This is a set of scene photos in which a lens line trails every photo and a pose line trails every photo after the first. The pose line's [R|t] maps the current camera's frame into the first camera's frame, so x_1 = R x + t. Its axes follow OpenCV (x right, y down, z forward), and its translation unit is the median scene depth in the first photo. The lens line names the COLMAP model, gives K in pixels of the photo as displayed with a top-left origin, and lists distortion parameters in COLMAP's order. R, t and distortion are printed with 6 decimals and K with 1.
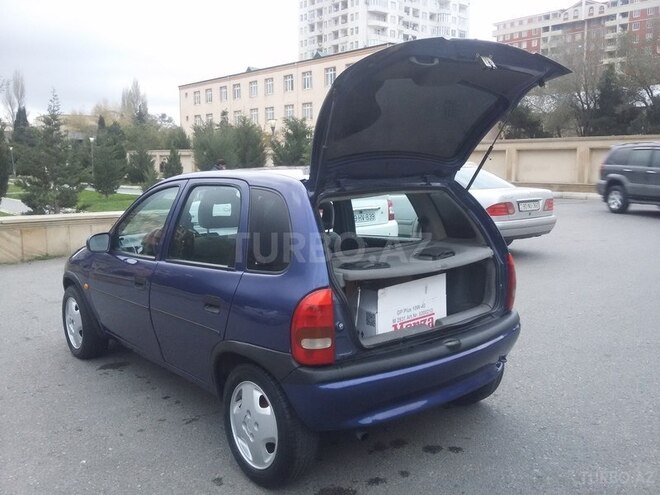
lens RADIAL K [[608.0, 0, 346.0], [0, 608.0, 242.9], [0, 0, 1]] dist [0.081913, -0.174239]
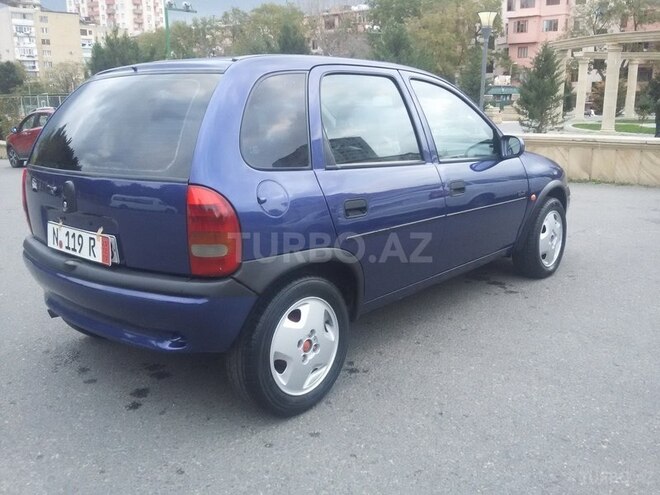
lens RADIAL K [[608.0, 0, 346.0], [0, 608.0, 242.9], [0, 0, 1]] dist [0.081913, -0.174239]
pose [[0.161405, 0.223635, -0.961216, 0.312527], [-0.113670, 0.971717, 0.206992, -0.025135], [0.980320, 0.075852, 0.182261, 0.359273]]
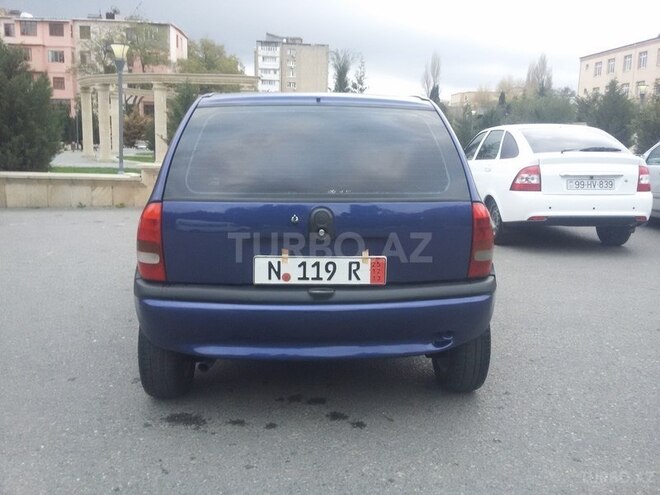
lens RADIAL K [[603.1, 0, 345.5], [0, 603.1, 243.2], [0, 0, 1]] dist [0.084632, -0.172928]
pose [[0.803193, 0.123594, -0.582756, 0.200556], [-0.100739, 0.992332, 0.071614, 0.010190], [0.587139, 0.001187, 0.809486, 0.101445]]
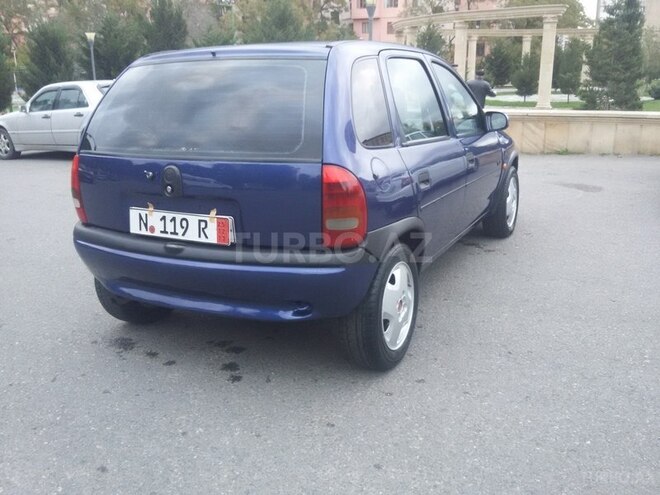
lens RADIAL K [[608.0, 0, 346.0], [0, 608.0, 242.9], [0, 0, 1]] dist [0.081913, -0.174239]
pose [[0.398406, 0.241844, -0.884751, 0.309243], [-0.102049, 0.970311, 0.219278, -0.017067], [0.911515, 0.002927, 0.411257, 0.254535]]
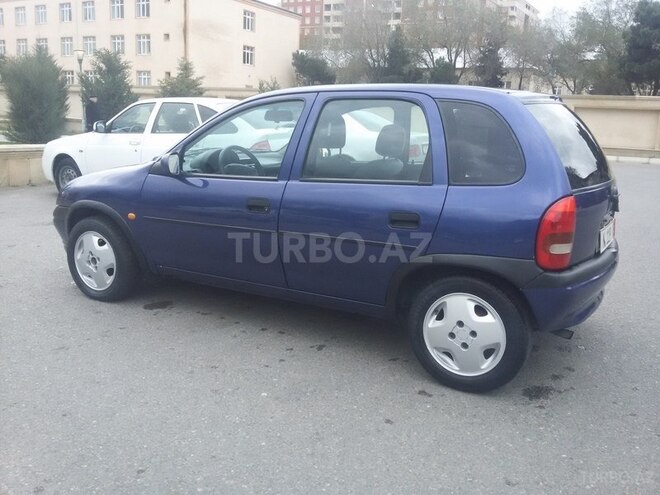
lens RADIAL K [[608.0, 0, 346.0], [0, 608.0, 242.9], [0, 0, 1]] dist [0.081913, -0.174239]
pose [[0.938163, -0.028712, 0.345002, -0.196870], [0.001717, 0.996929, 0.078296, 0.018476], [-0.346191, -0.072862, 0.935330, 0.036173]]
